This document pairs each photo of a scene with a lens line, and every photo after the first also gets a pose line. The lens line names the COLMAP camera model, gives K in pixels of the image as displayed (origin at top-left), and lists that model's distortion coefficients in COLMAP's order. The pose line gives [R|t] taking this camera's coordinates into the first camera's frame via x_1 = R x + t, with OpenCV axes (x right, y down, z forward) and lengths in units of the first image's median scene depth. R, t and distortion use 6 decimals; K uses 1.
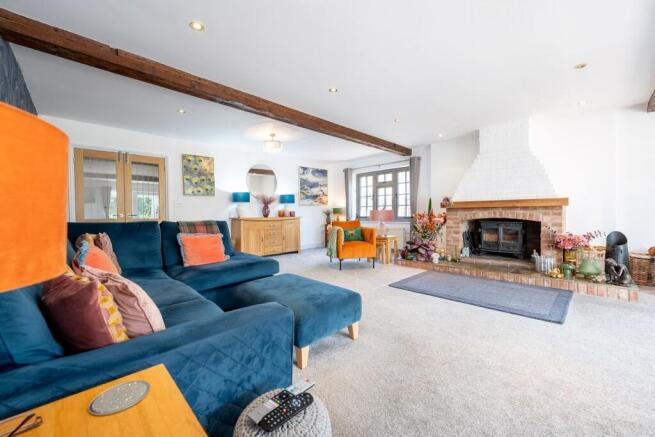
lens RADIAL K [[264.8, 0, 327.1], [0, 264.8, 216.1], [0, 0, 1]] dist [0.001267, 0.000156]
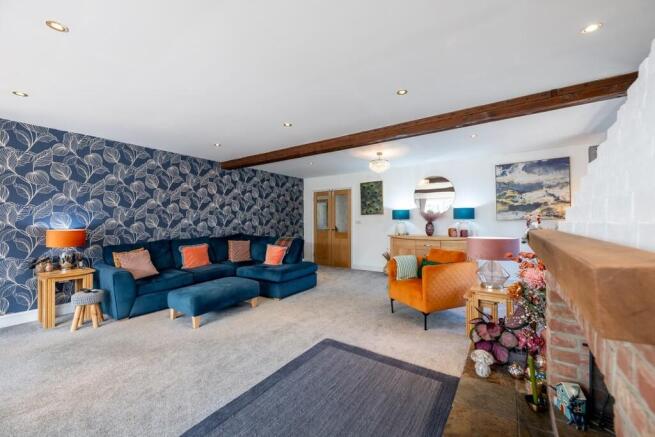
lens RADIAL K [[264.8, 0, 326.5], [0, 264.8, 220.7], [0, 0, 1]] dist [0.001267, 0.000156]
pose [[0.179386, 0.001314, -0.983778, 0.501240], [-0.013294, 0.999911, -0.001089, -0.034244], [0.983689, 0.013274, 0.179388, 0.434816]]
